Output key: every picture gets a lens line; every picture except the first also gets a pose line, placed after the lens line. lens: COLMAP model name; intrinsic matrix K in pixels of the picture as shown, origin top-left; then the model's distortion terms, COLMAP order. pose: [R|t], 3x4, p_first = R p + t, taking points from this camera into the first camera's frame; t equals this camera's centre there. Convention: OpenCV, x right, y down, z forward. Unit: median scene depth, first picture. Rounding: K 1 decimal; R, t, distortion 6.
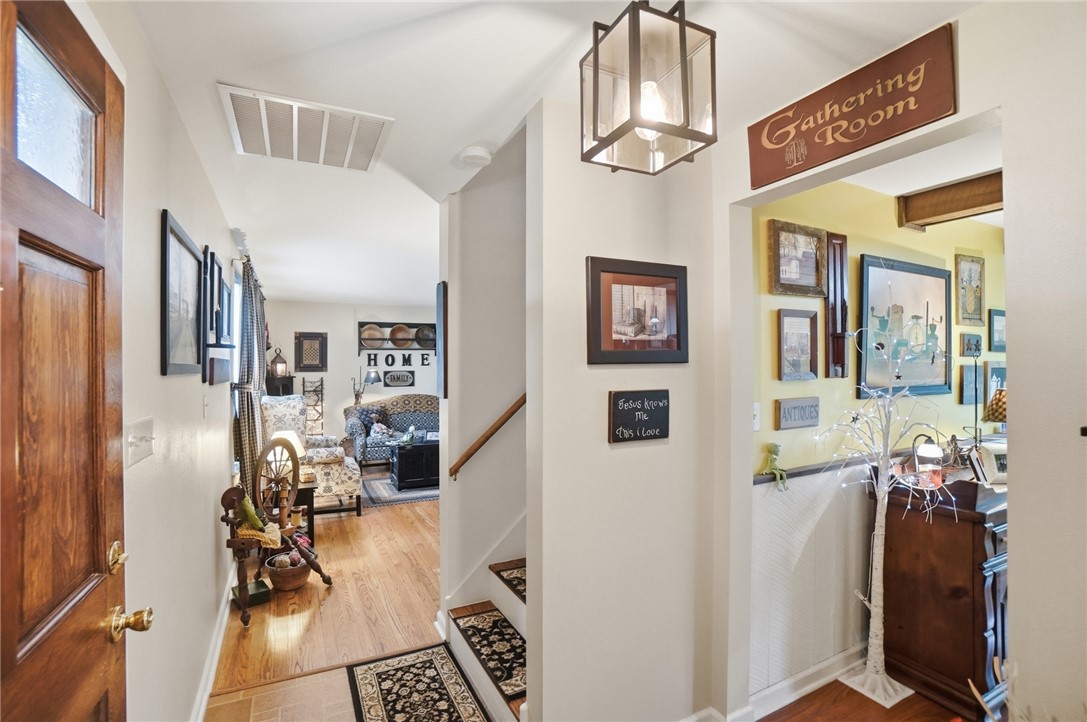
lens RADIAL K [[497.4, 0, 545.6], [0, 497.4, 361.8], [0, 0, 1]] dist [-0.026969, 0.000157]
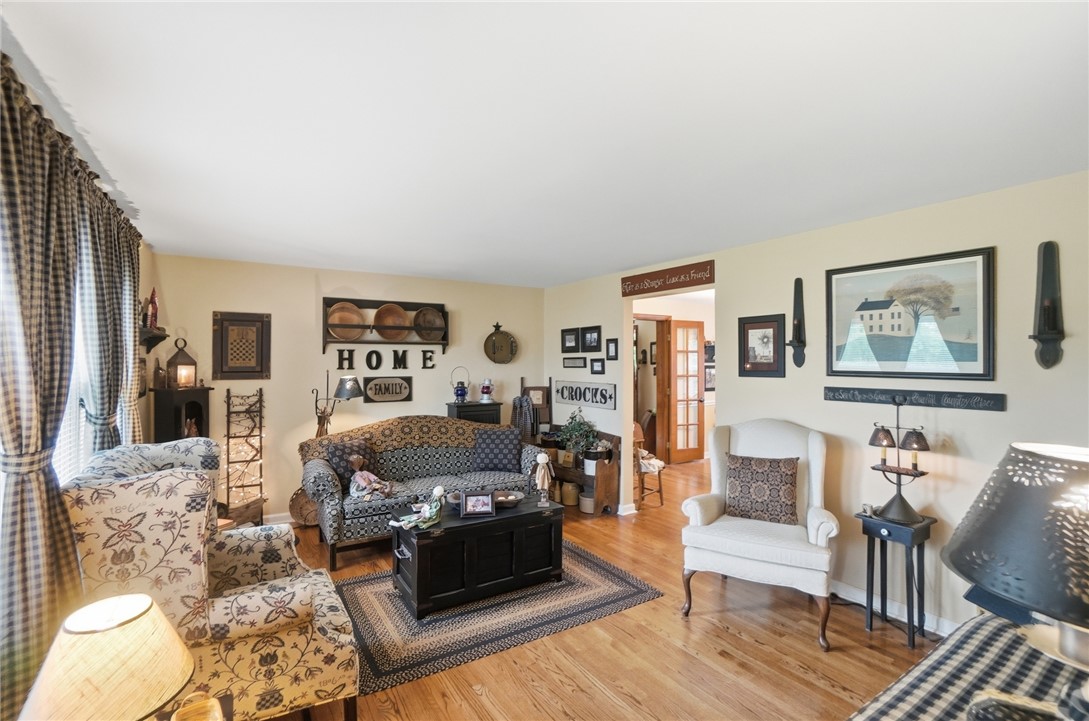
lens RADIAL K [[491.8, 0, 542.9], [0, 491.8, 358.3], [0, 0, 1]] dist [-0.035841, 0.010113]
pose [[0.995585, 0.002408, 0.093833, -0.167797], [-0.001506, 0.999952, -0.009690, 0.000099], [-0.093852, 0.009506, 0.995541, 0.382561]]
